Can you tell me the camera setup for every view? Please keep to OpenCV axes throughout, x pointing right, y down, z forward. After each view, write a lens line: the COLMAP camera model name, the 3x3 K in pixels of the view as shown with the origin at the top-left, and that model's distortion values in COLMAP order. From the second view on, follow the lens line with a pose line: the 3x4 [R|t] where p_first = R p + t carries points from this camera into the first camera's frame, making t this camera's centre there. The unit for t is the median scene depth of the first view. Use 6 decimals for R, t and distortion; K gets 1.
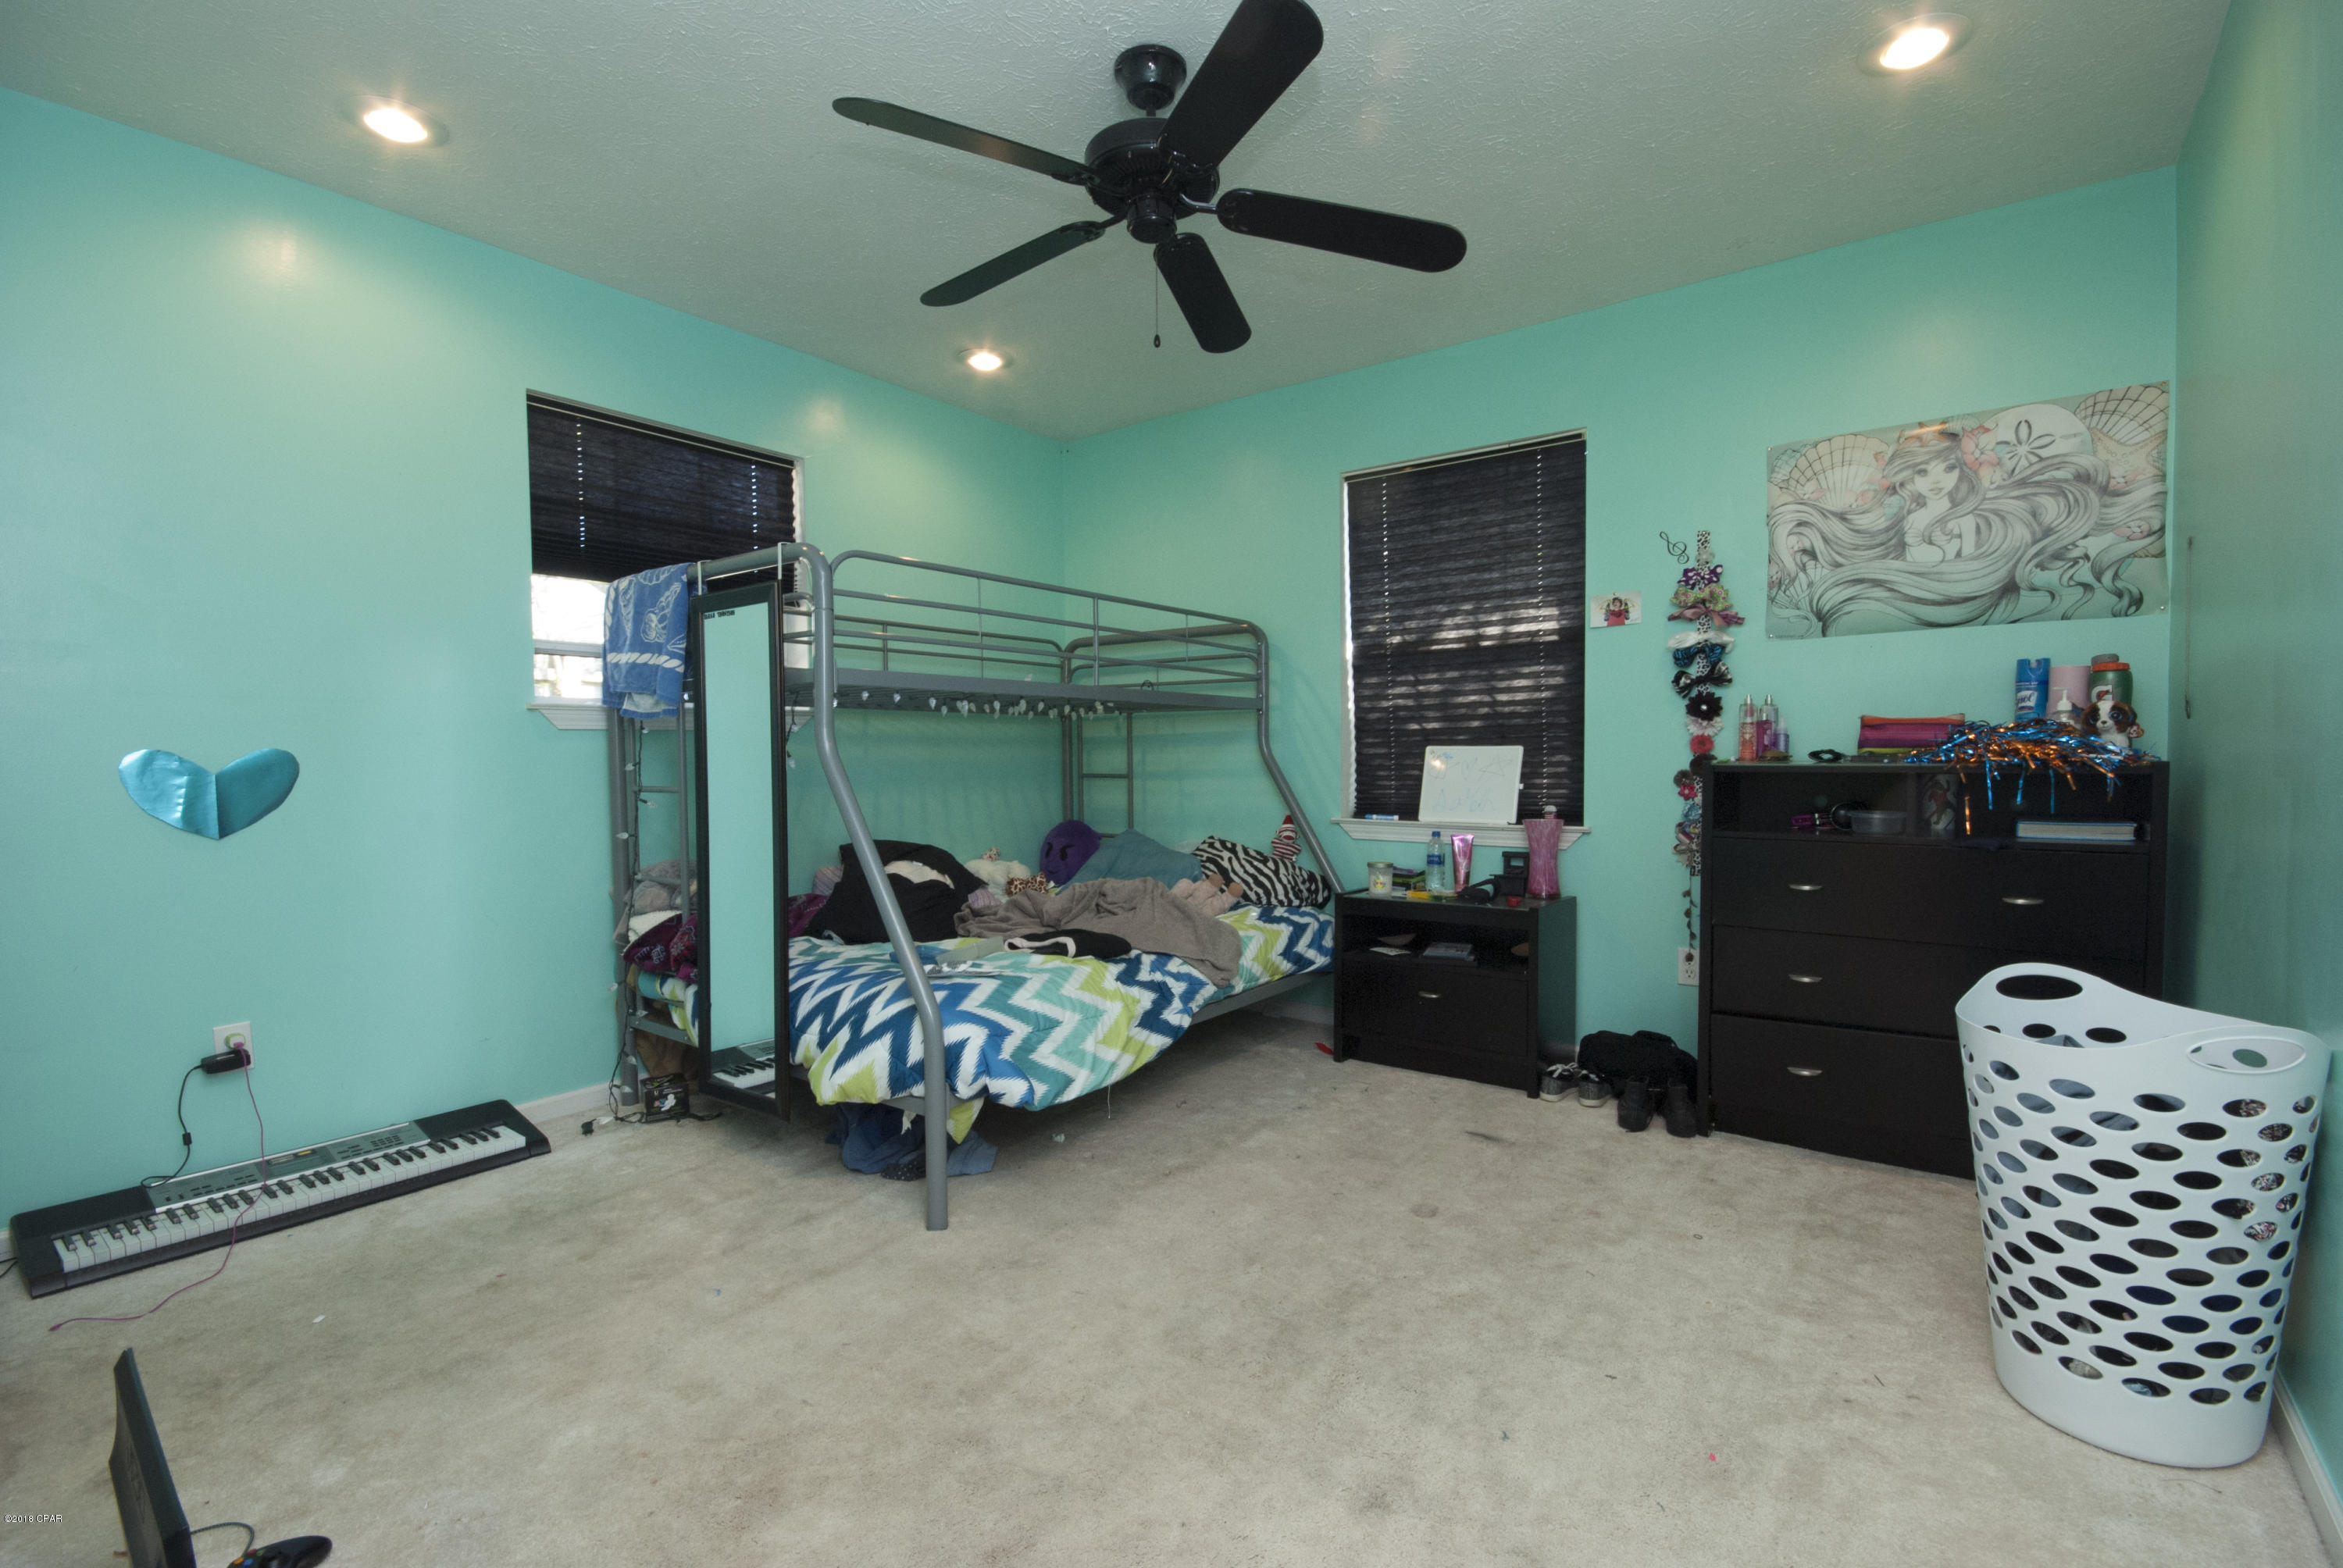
lens RADIAL K [[1032.1, 0, 1167.2], [0, 1032.1, 787.0], [0, 0, 1]] dist [0.007599, -0.010175]
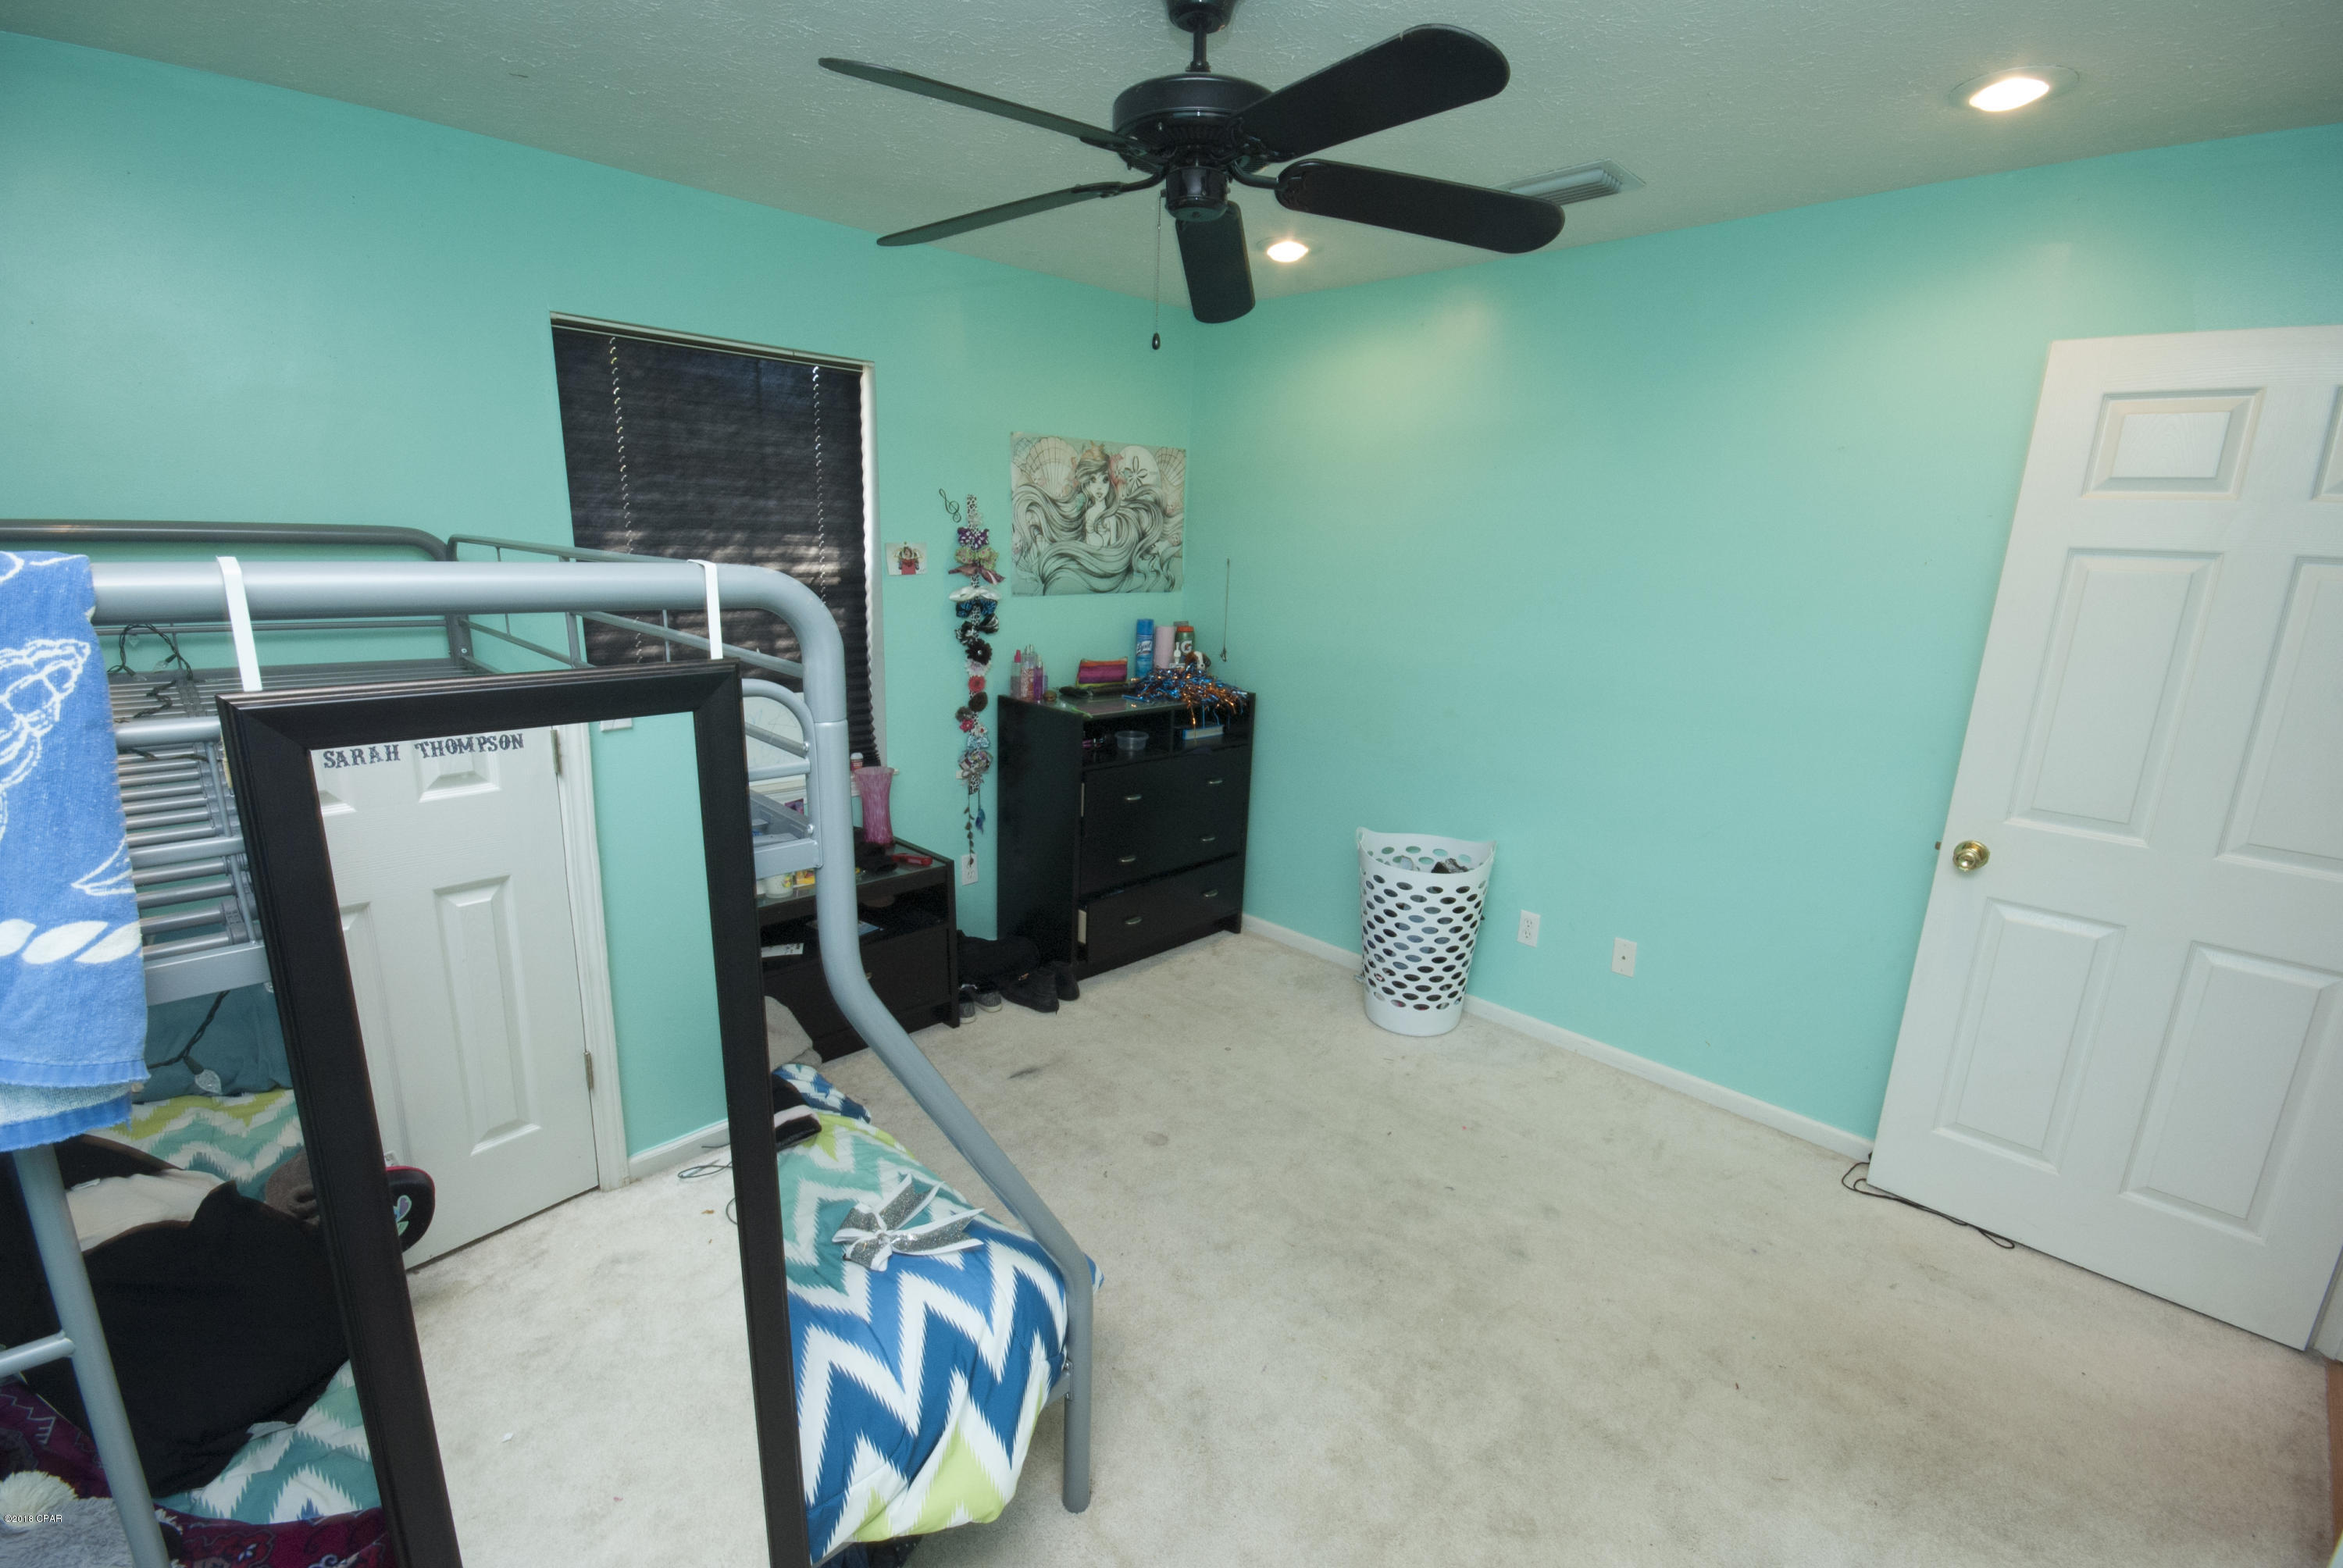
lens RADIAL K [[1032.1, 0, 1156.9], [0, 1032.1, 782.0], [0, 0, 1]] dist [0.007599, -0.010175]
pose [[0.153223, -0.220002, 0.963391, -0.640953], [0.003647, 0.975022, 0.222079, -0.204786], [-0.988185, -0.030514, 0.150199, 0.657622]]
